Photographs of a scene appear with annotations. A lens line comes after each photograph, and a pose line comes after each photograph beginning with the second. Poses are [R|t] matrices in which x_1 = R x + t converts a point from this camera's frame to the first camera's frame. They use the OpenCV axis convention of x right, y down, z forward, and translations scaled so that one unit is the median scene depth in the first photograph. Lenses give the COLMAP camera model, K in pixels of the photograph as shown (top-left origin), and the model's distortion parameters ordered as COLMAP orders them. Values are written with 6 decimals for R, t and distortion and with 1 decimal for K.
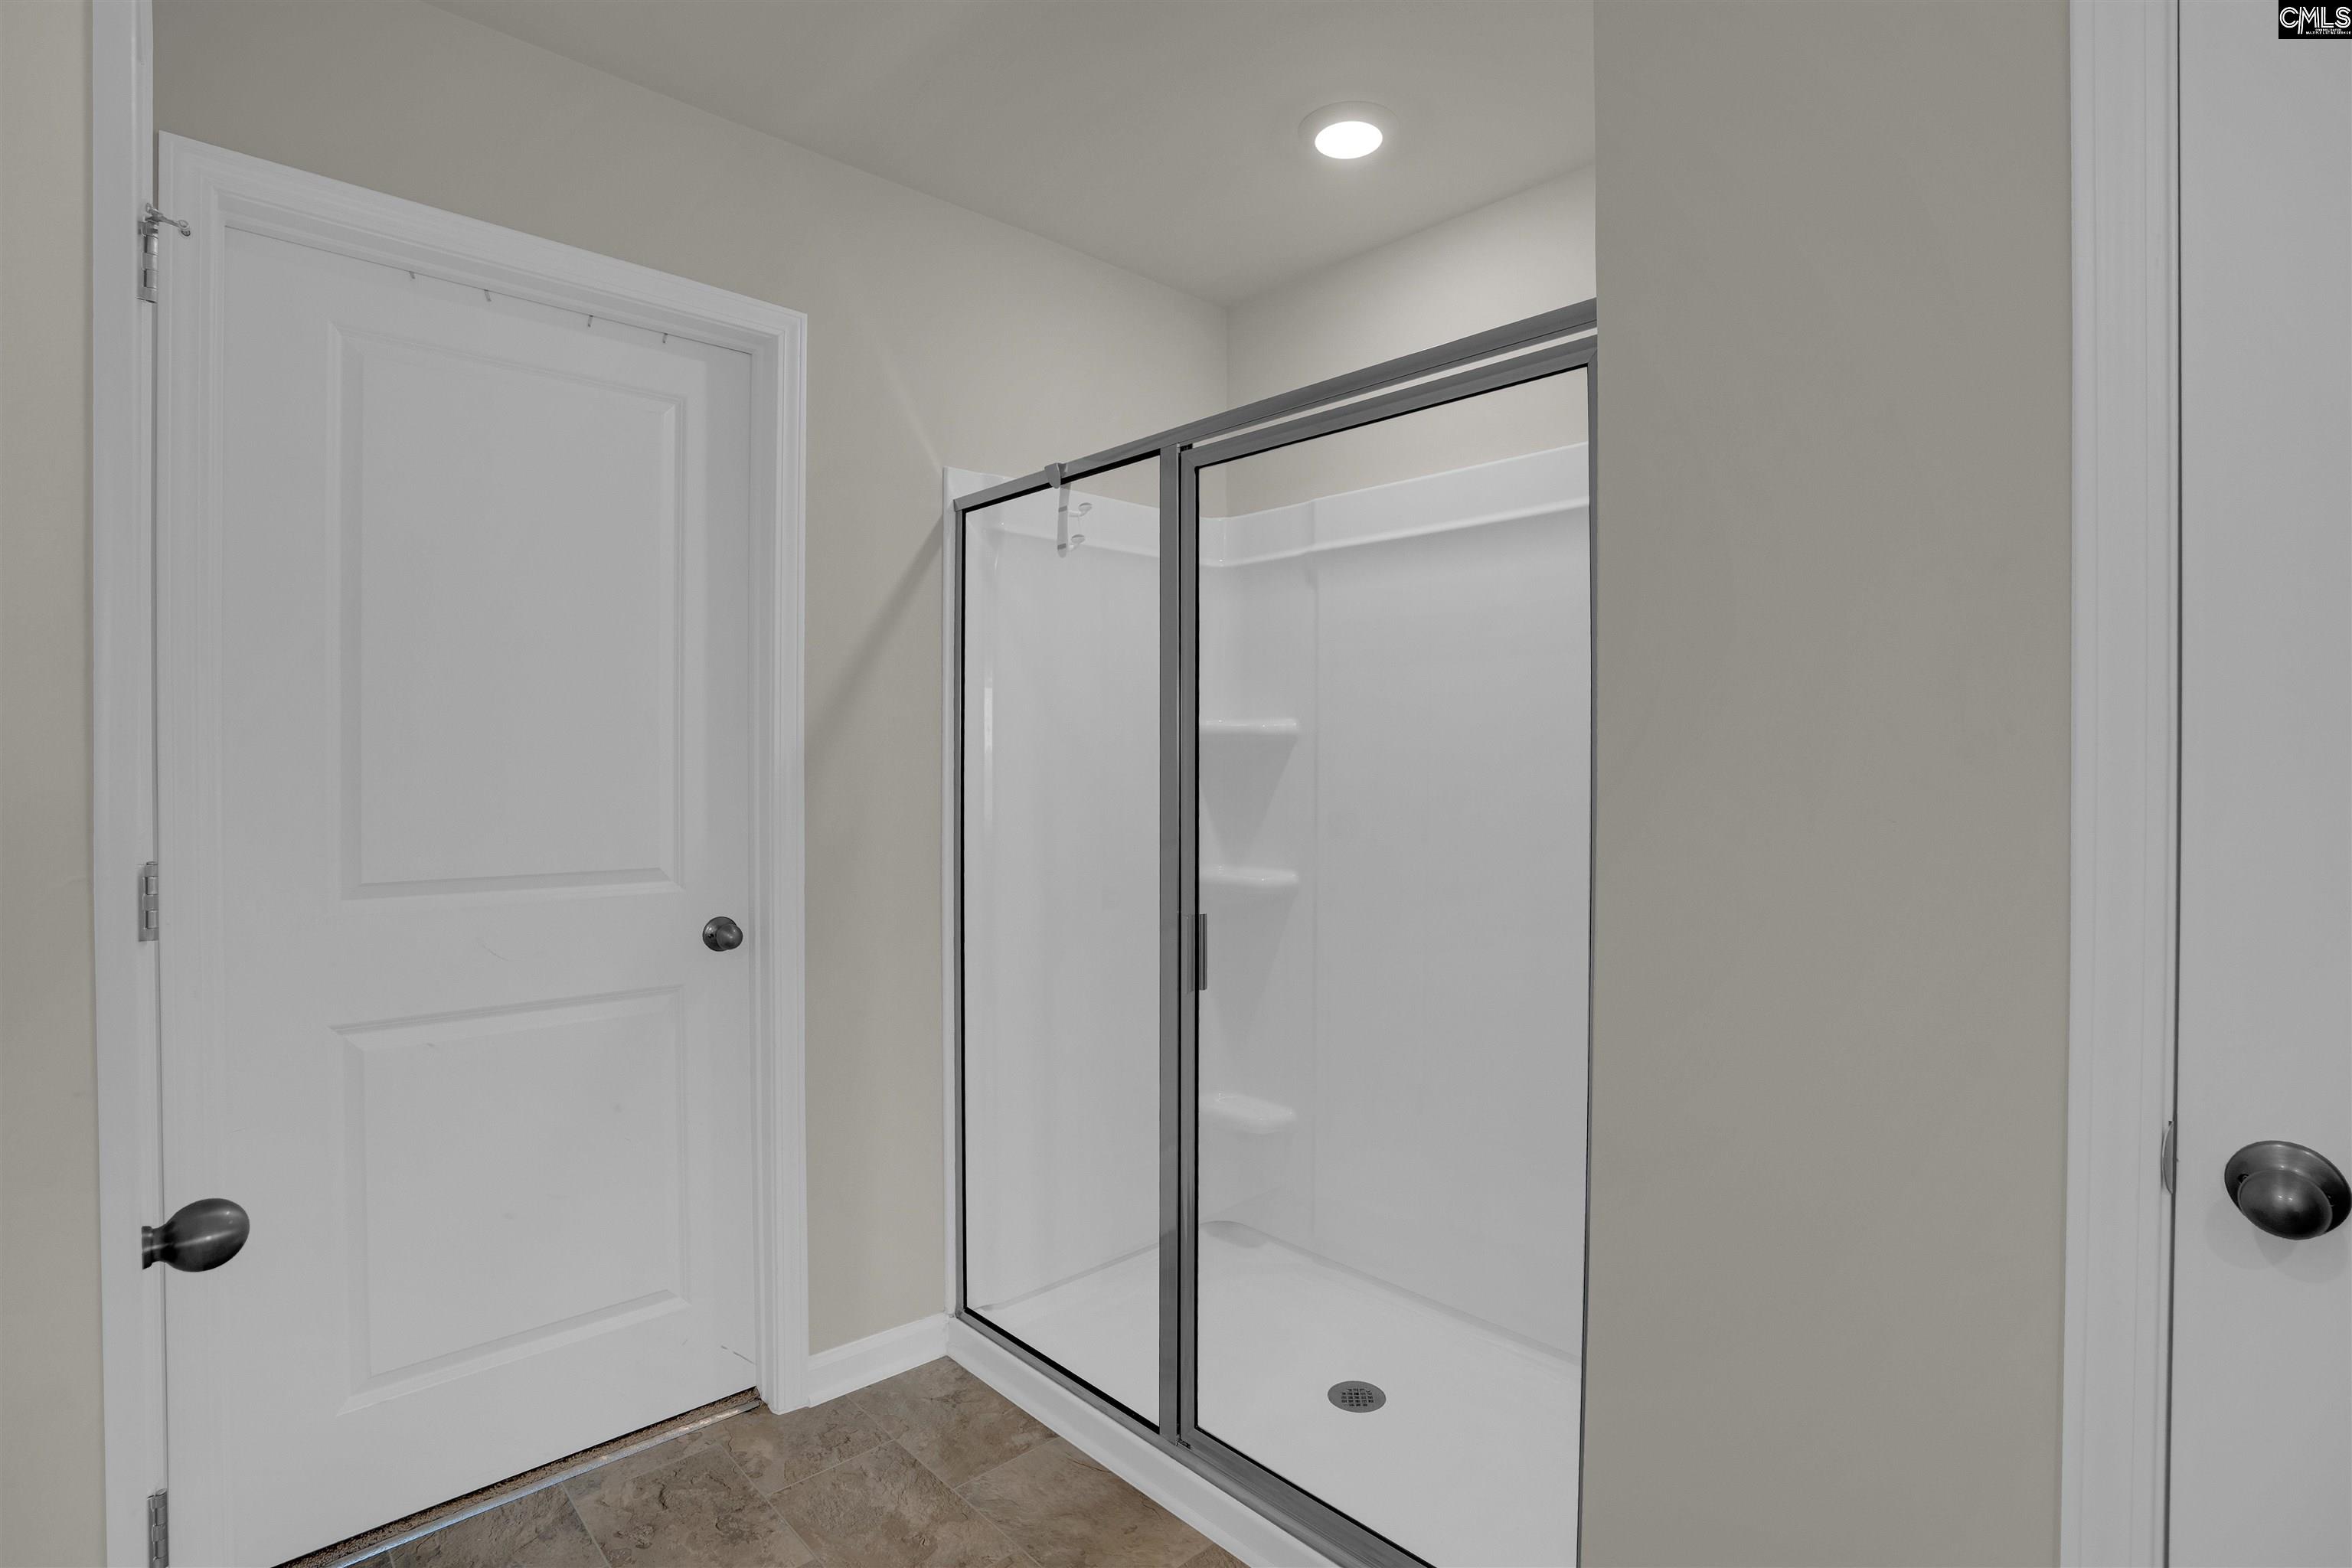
lens RADIAL K [[1119.0, 0, 1161.2], [0, 1119.0, 784.9], [0, 0, 1]] dist [-0.004268, -0.000403]
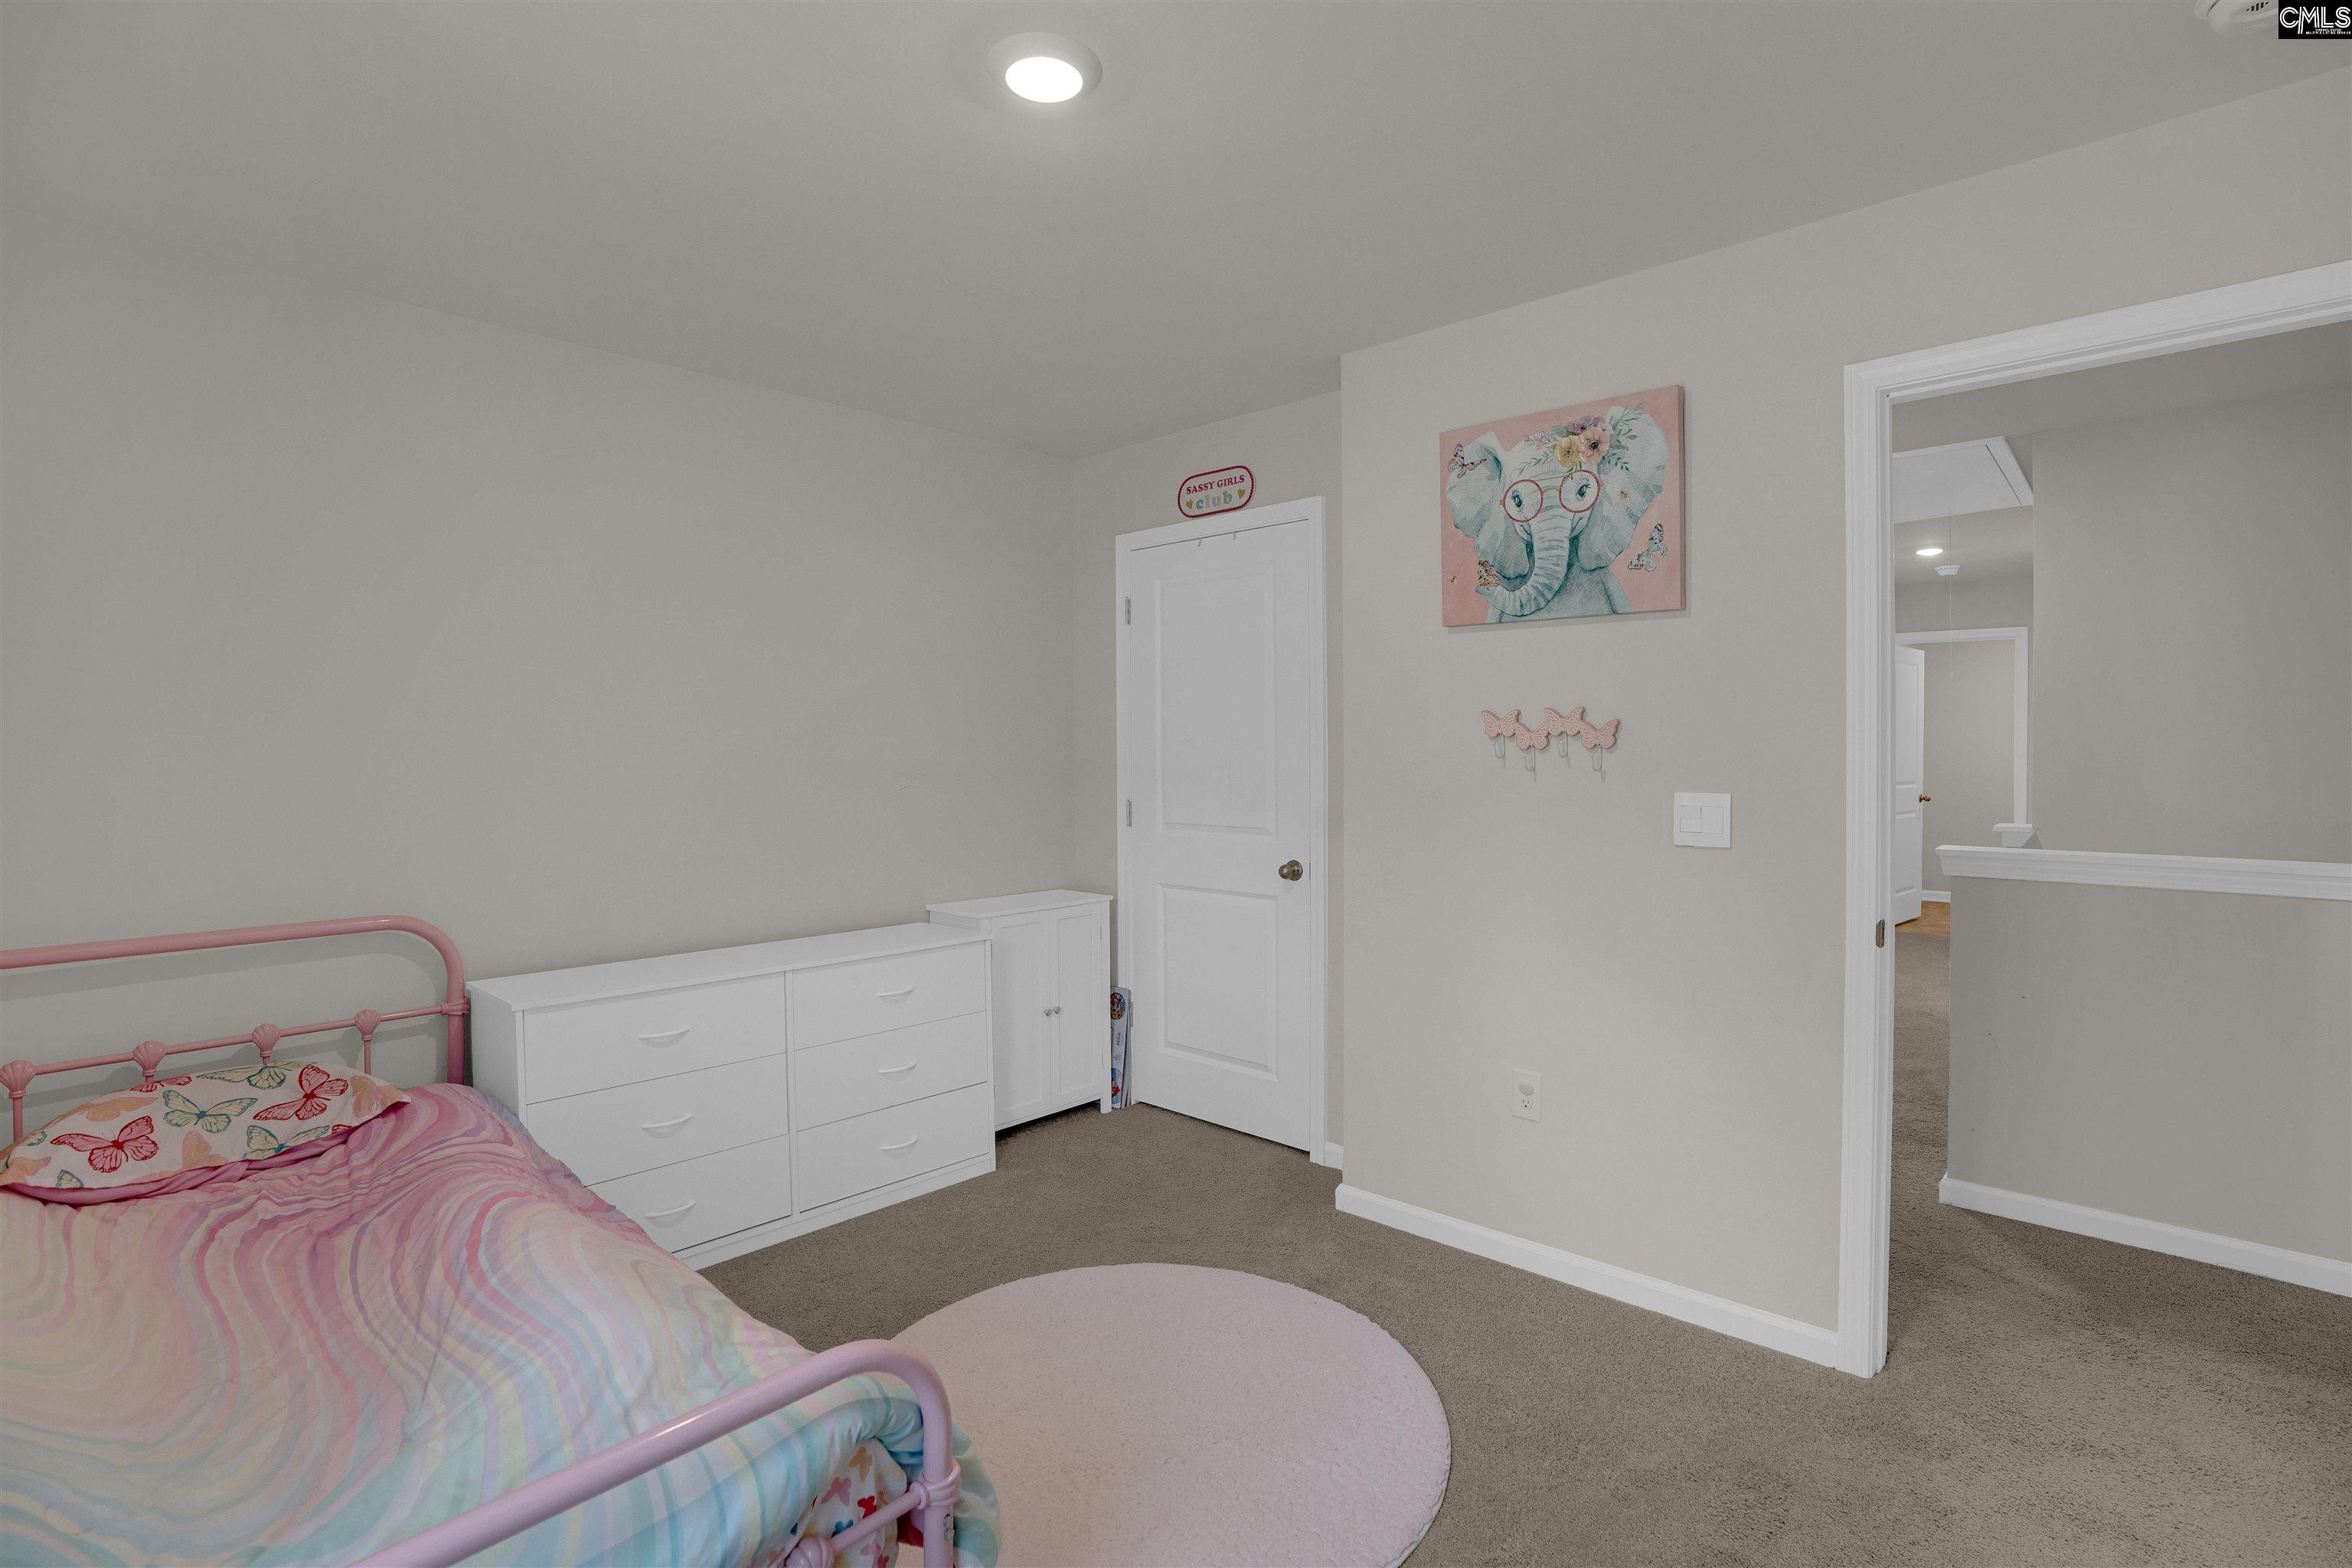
lens RADIAL K [[1119.0, 0, 1161.2], [0, 1119.0, 784.9], [0, 0, 1]] dist [-0.004268, -0.000403]
pose [[0.088351, 0.021418, -0.995859, 1.344502], [-0.018883, 0.999625, 0.019824, -0.026613], [0.995910, 0.017054, 0.088723, 0.690827]]
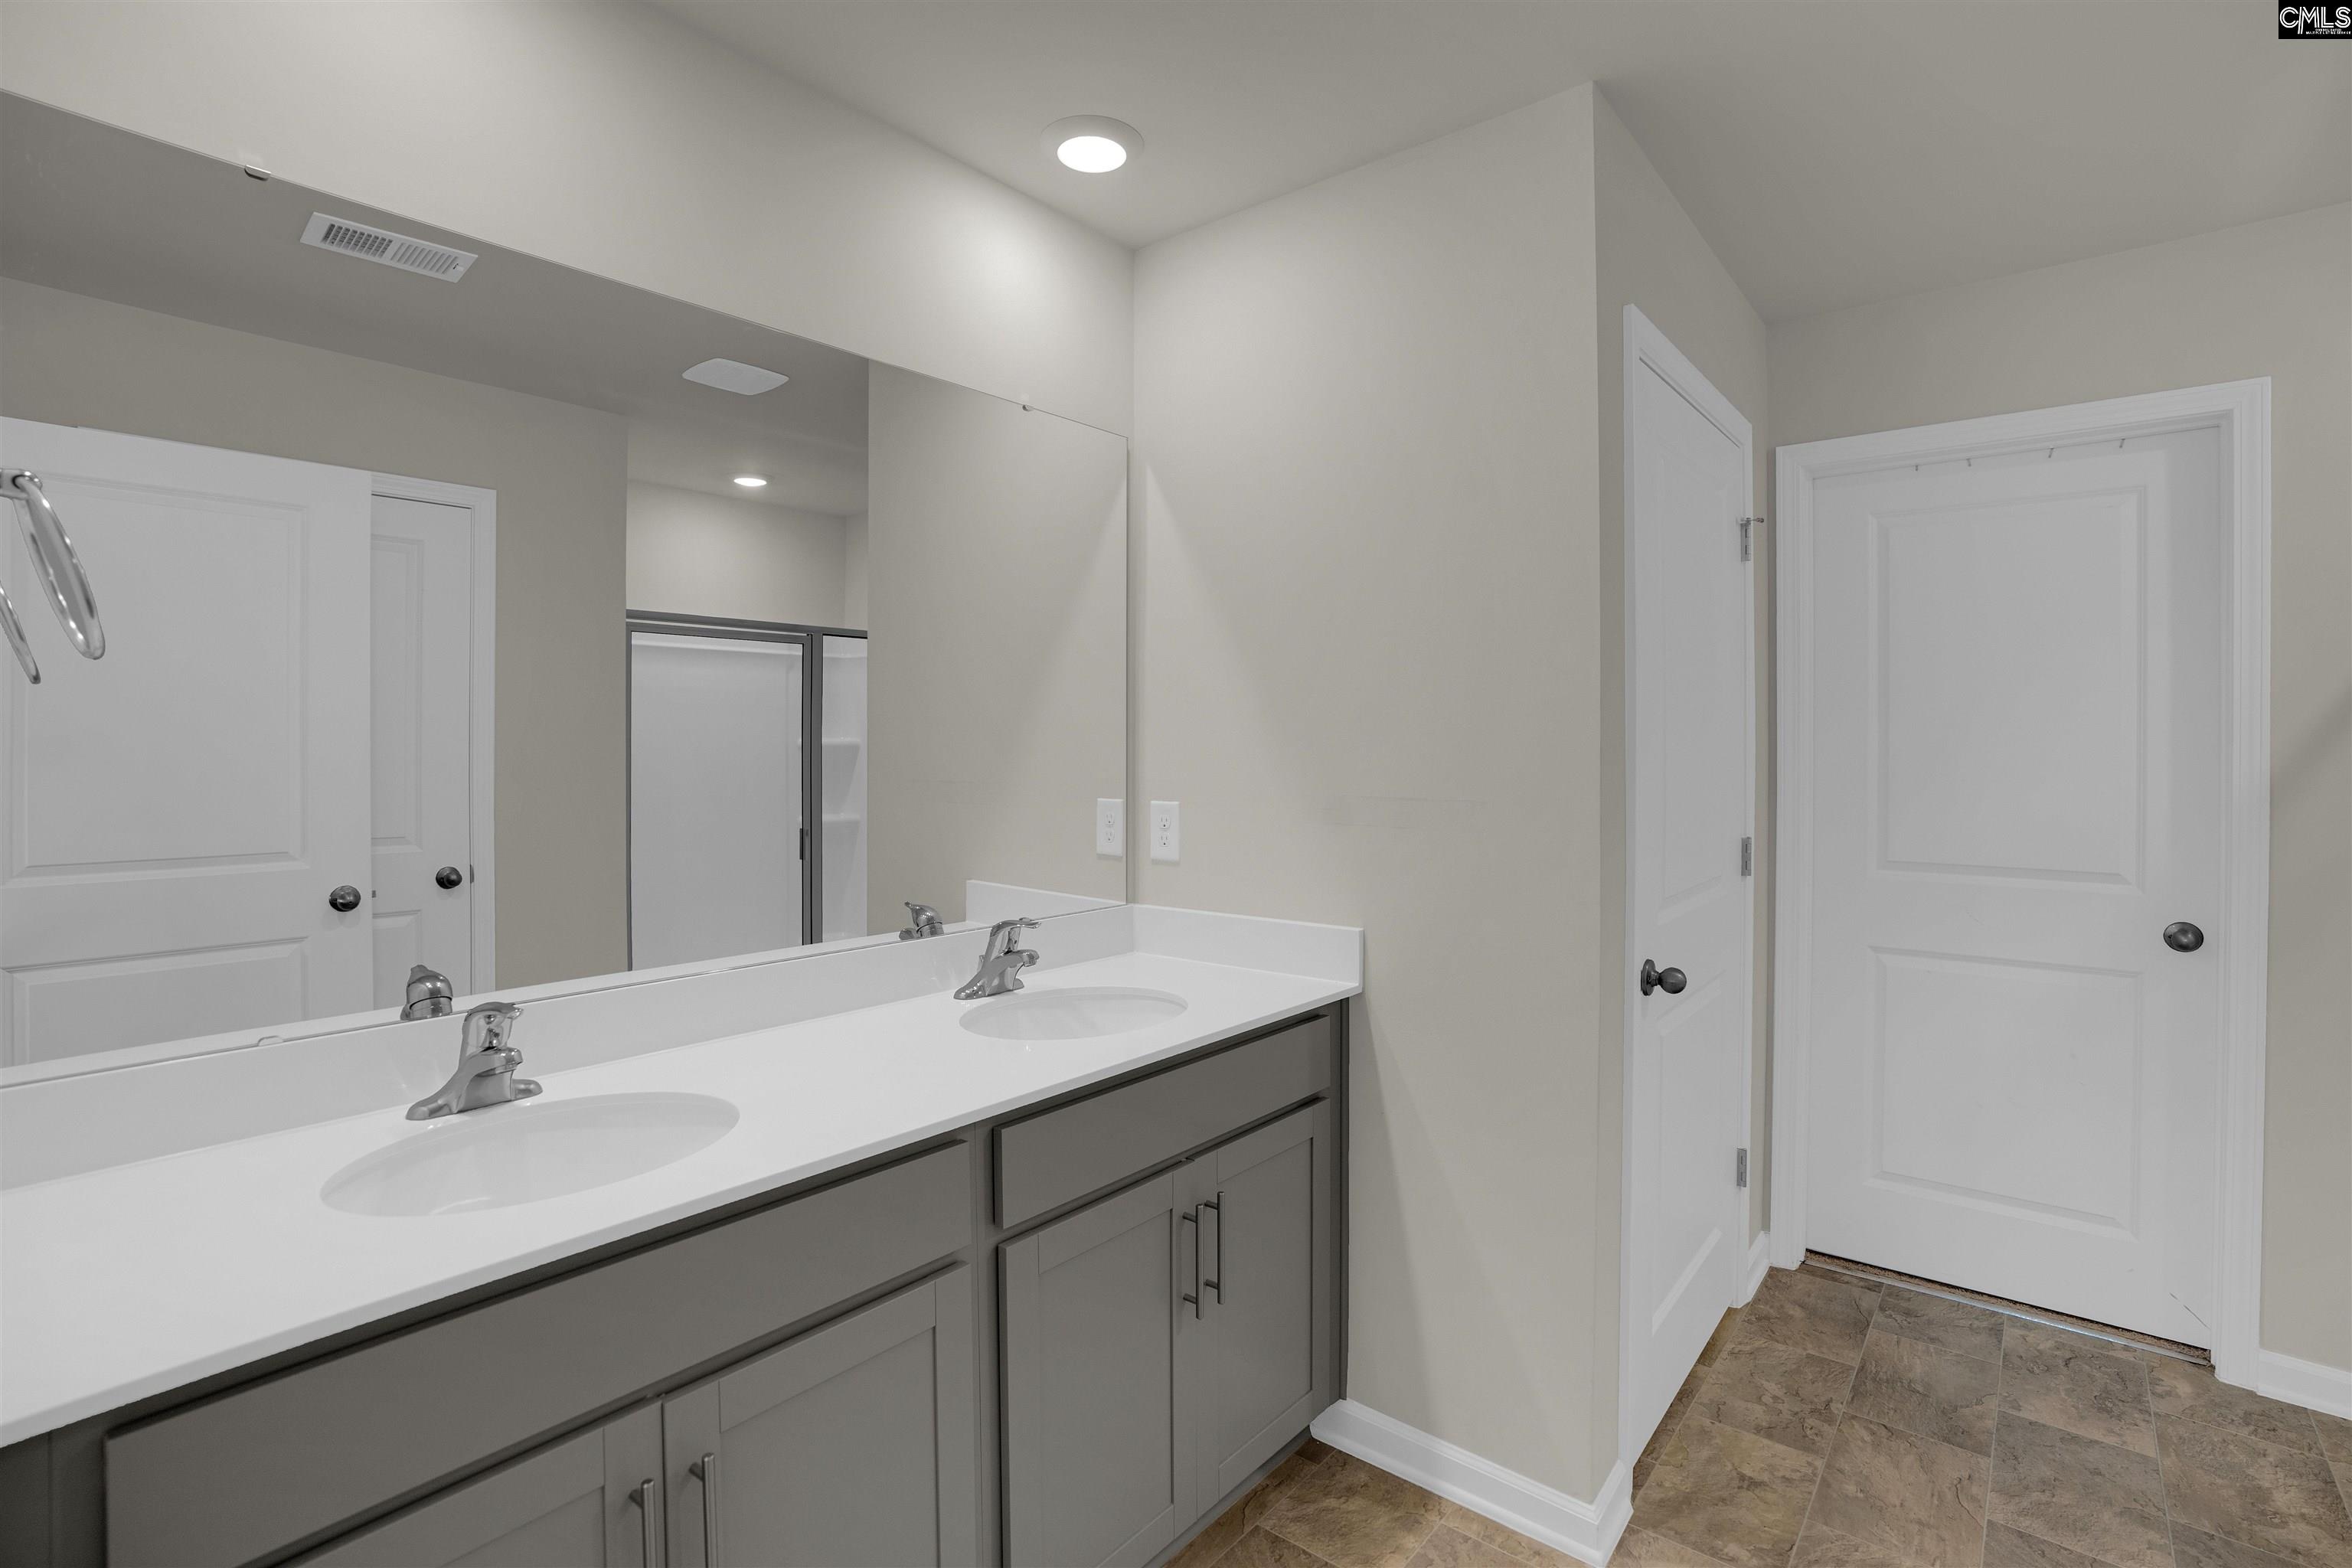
lens RADIAL K [[1119.0, 0, 1161.2], [0, 1119.0, 784.9], [0, 0, 1]] dist [-0.004268, -0.000403]
pose [[0.131825, 0.034506, -0.990672, 0.628584], [-0.016737, 0.999329, 0.032581, -0.045333], [0.991132, 0.012286, 0.132314, -0.202149]]
